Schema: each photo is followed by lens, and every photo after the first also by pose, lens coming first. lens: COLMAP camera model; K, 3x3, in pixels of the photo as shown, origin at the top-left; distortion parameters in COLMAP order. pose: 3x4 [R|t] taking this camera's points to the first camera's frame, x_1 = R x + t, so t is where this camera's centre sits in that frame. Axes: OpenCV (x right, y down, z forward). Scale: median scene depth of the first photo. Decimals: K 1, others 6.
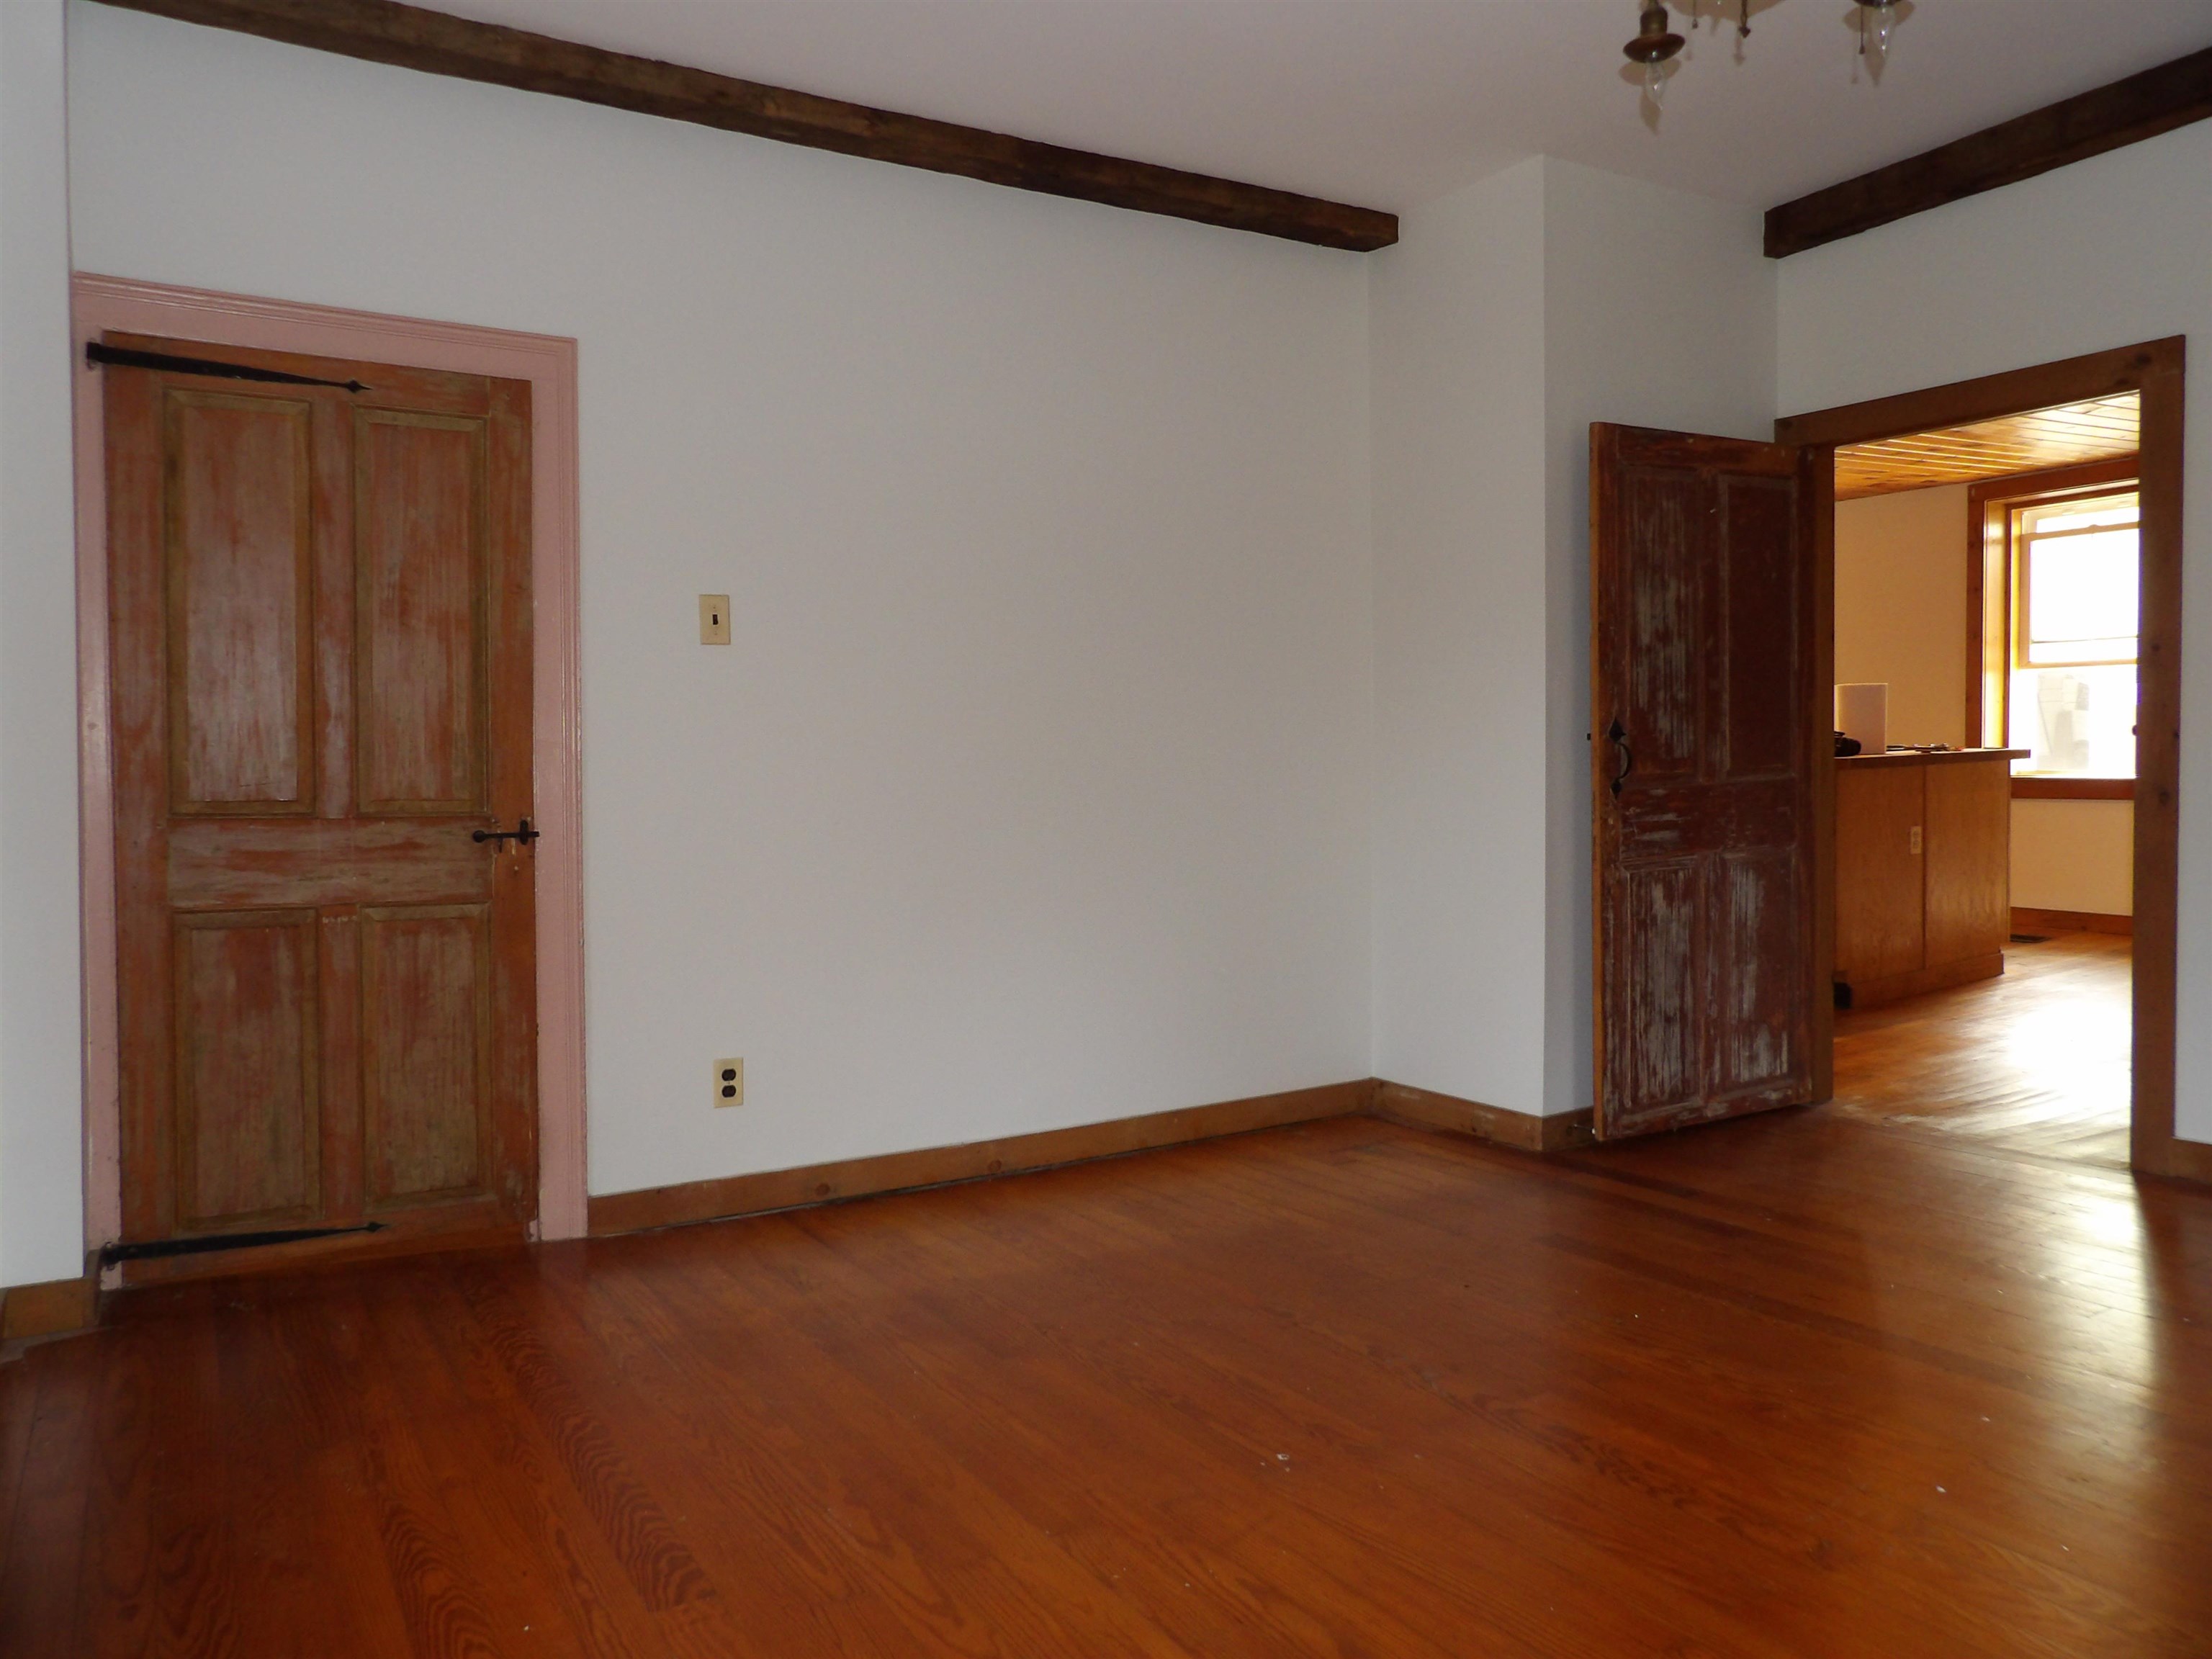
lens RADIAL K [[1570.3, 0, 1098.2], [0, 1570.3, 825.0], [0, 0, 1]] dist [-0.031739, 0.033014]
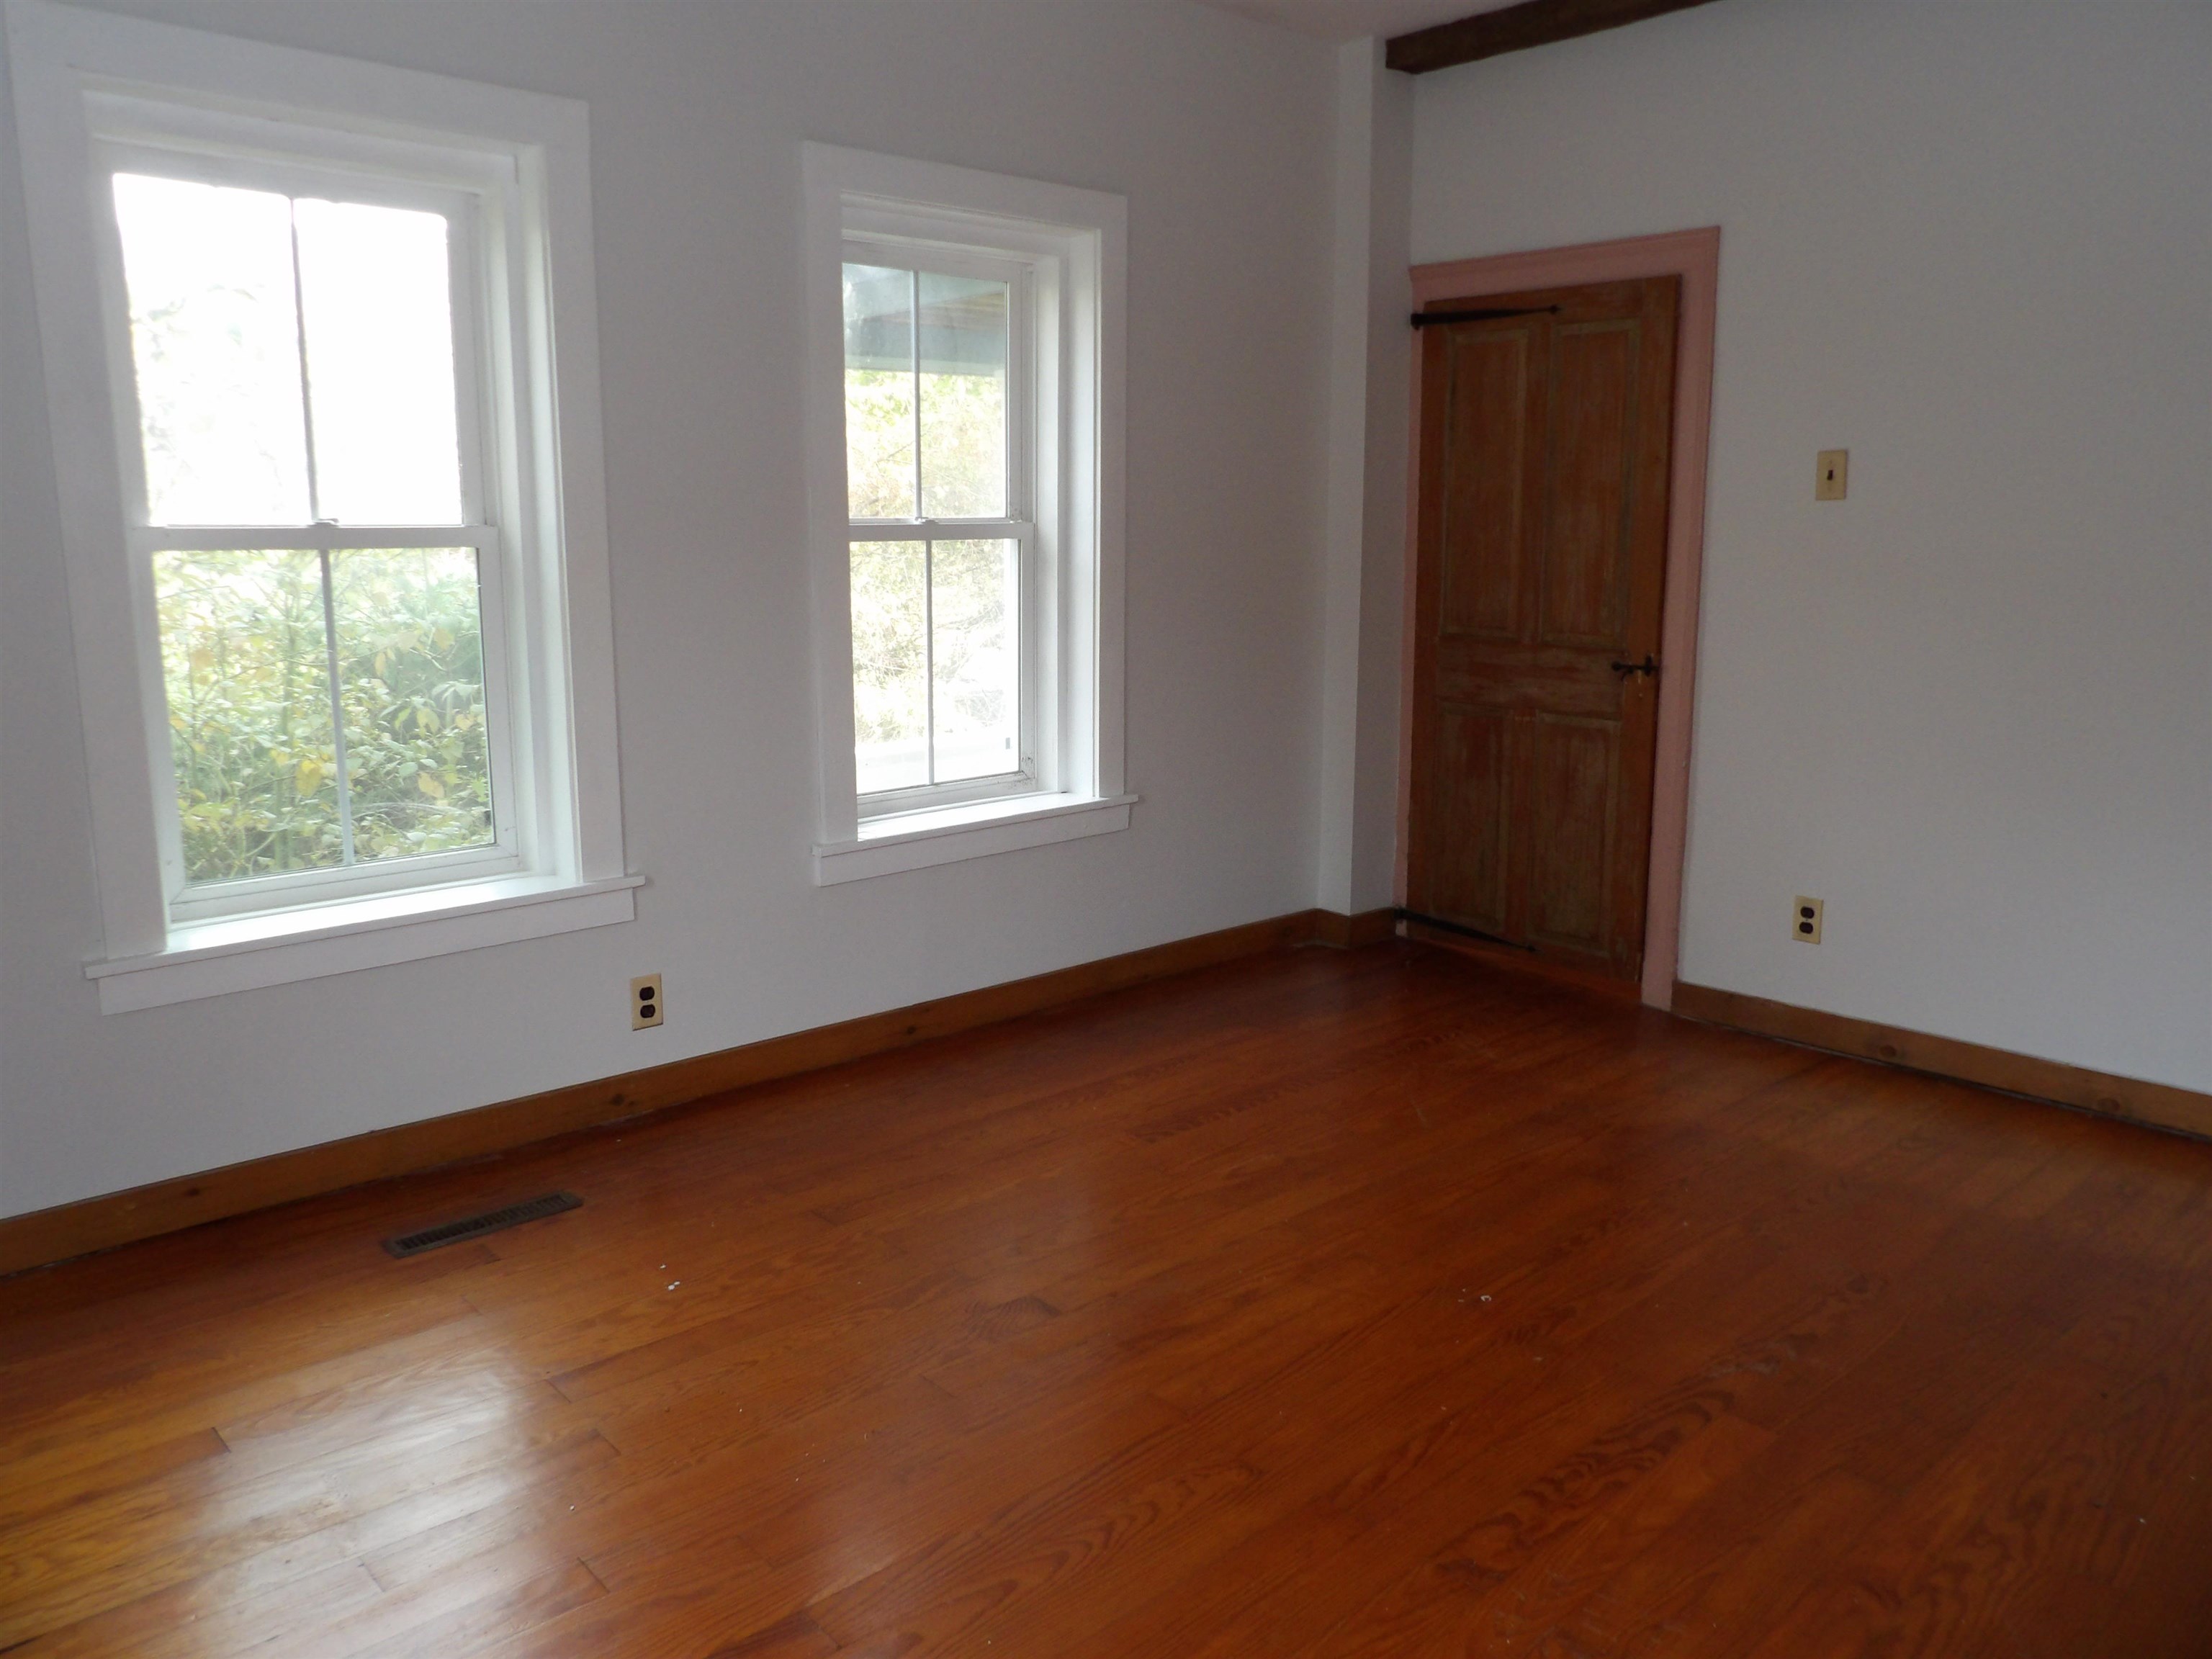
lens RADIAL K [[1570.3, 0, 1098.3], [0, 1570.3, 830.0], [0, 0, 1]] dist [-0.031739, 0.033014]
pose [[0.204769, 0.191684, -0.959858, 0.738886], [-0.036449, 0.981450, 0.188220, -0.084465], [0.978131, -0.003556, 0.207958, 0.345675]]
